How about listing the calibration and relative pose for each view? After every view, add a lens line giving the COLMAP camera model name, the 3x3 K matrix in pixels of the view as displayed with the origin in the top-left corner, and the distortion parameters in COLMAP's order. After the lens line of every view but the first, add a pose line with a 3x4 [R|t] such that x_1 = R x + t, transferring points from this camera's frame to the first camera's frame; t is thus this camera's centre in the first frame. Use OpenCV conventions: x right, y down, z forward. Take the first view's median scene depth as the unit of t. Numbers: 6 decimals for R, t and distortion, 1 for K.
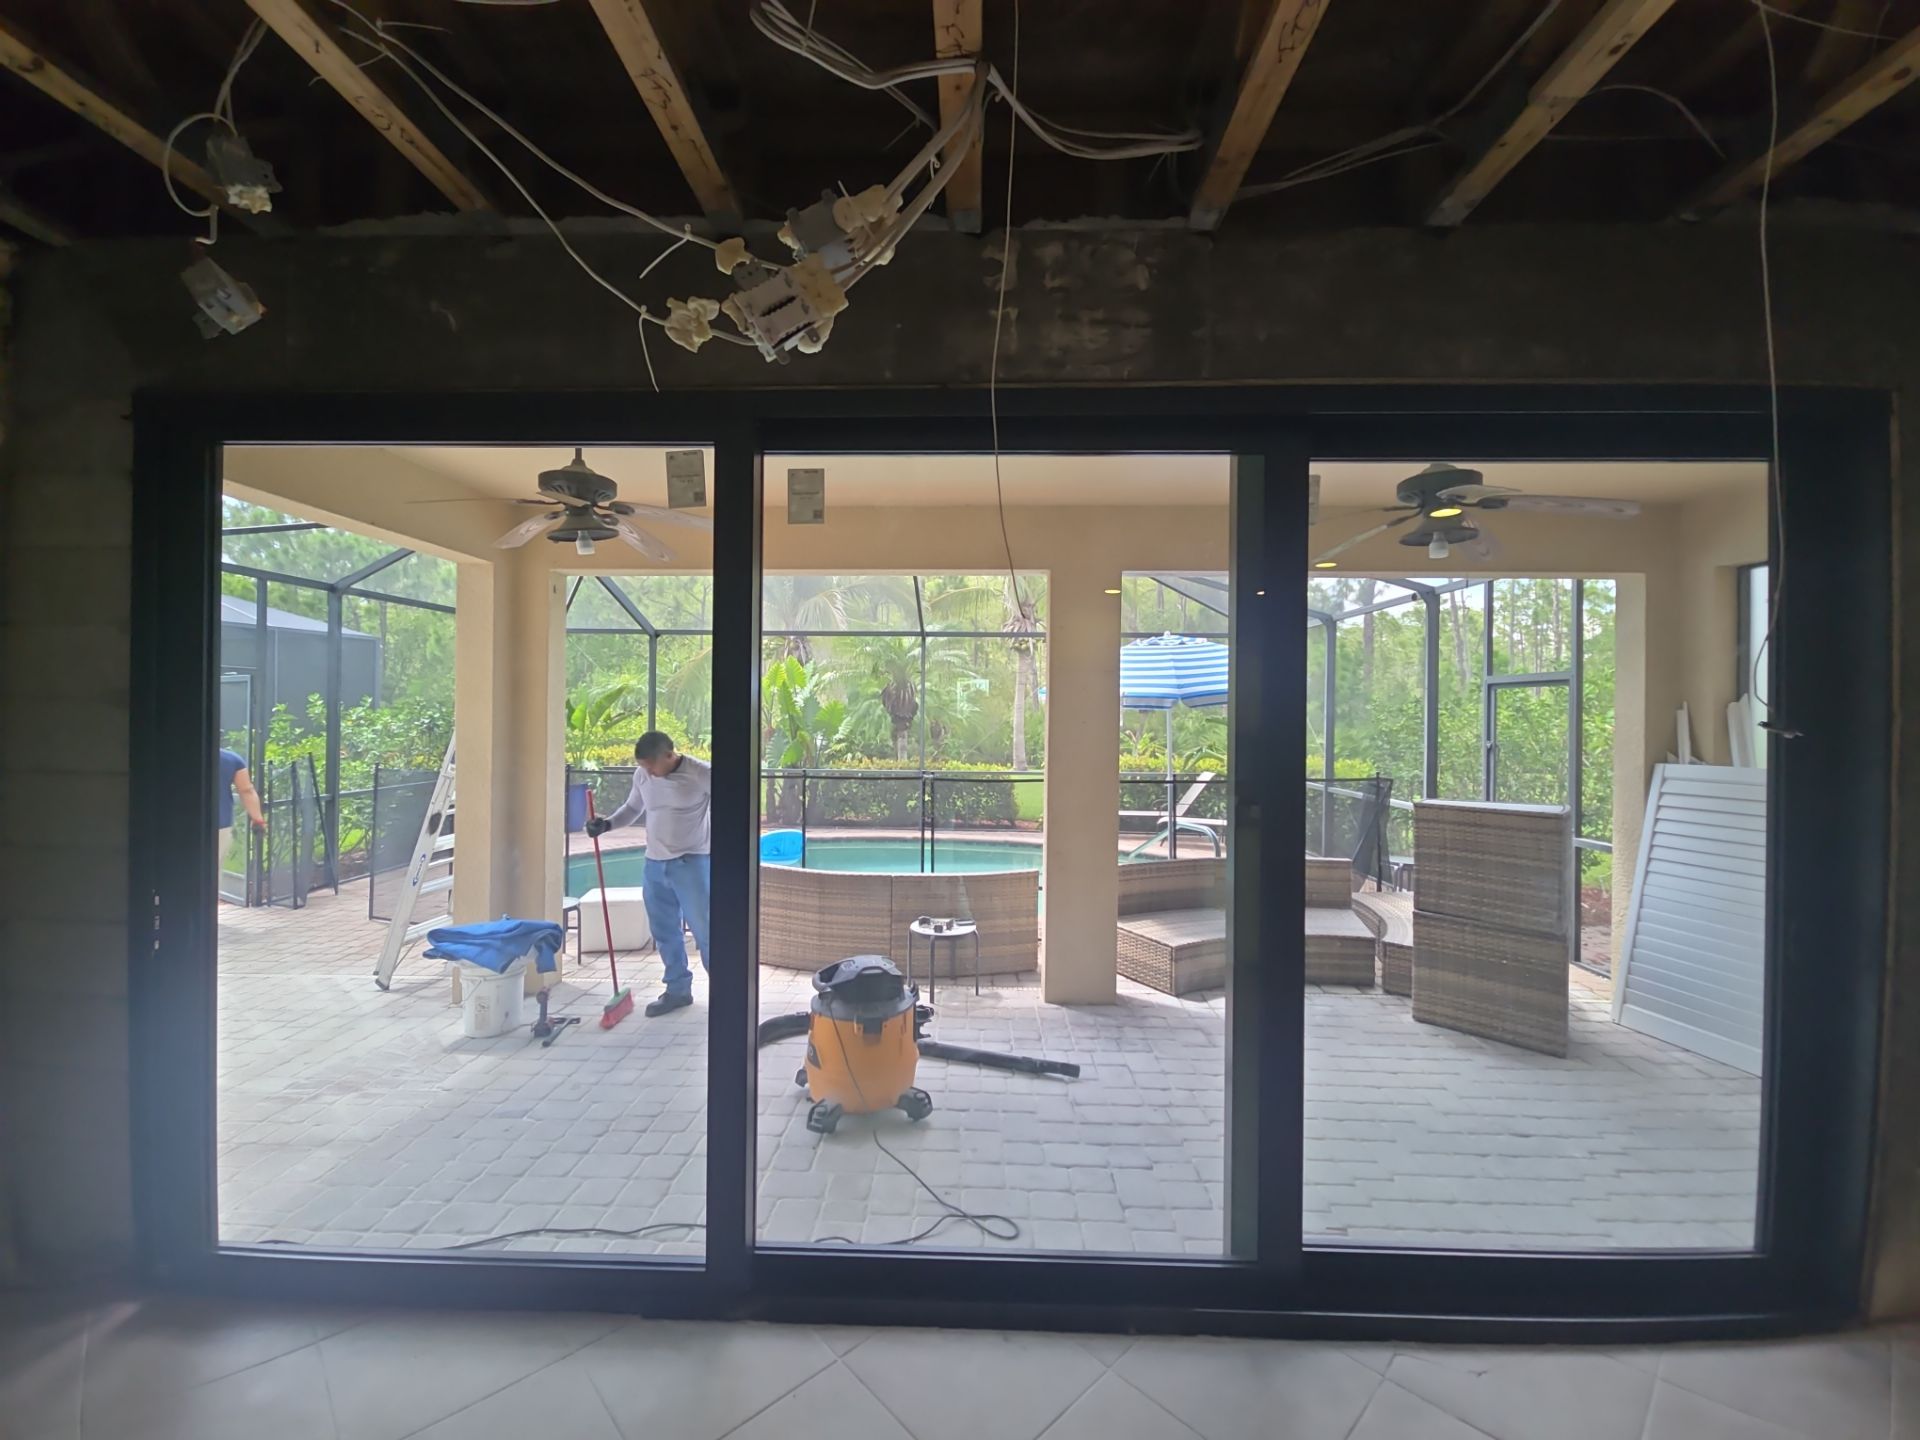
lens RADIAL K [[820.0, 0, 955.2], [0, 820.0, 714.7], [0, 0, 1]] dist [0.005042, -0.003613]
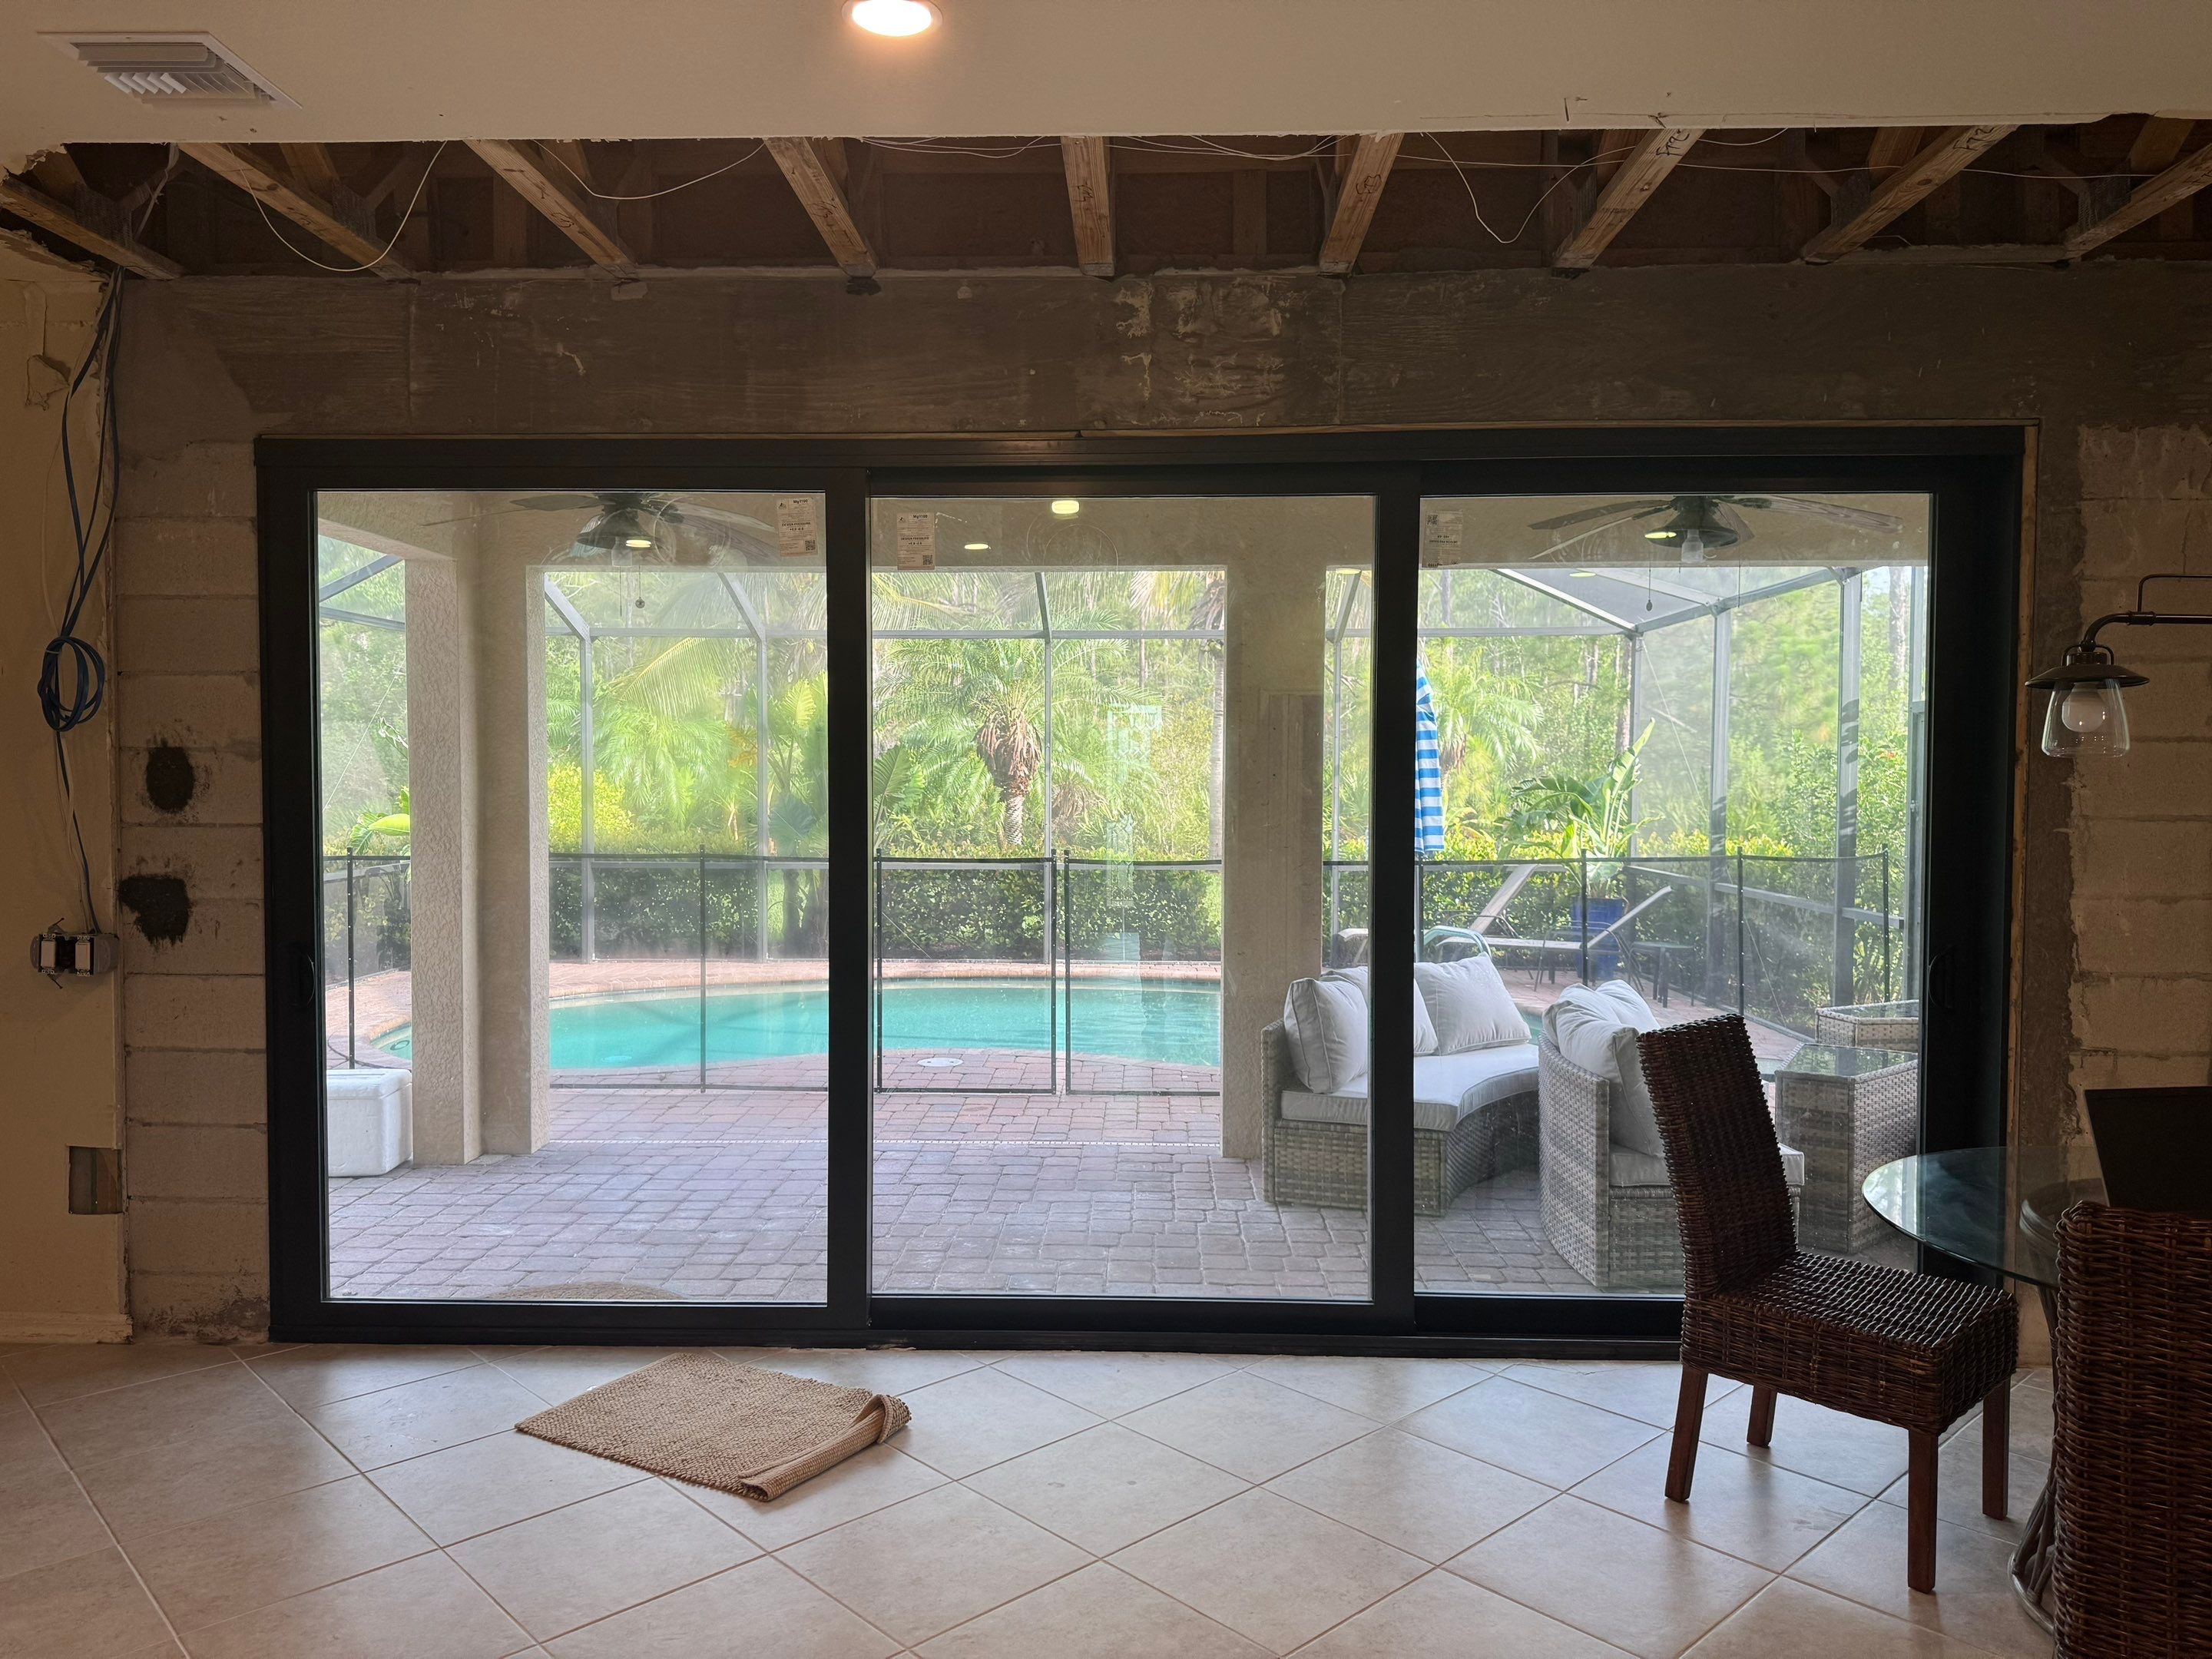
lens RADIAL K [[1577.2, 0, 1112.5], [0, 1577.2, 830.4], [0, 0, 1]] dist [-0.001622, -0.001862]
pose [[0.999958, -0.008816, 0.002525, 0.018991], [0.008727, 0.999399, 0.033536, 0.022355], [-0.002819, -0.033513, 0.999434, -0.945991]]
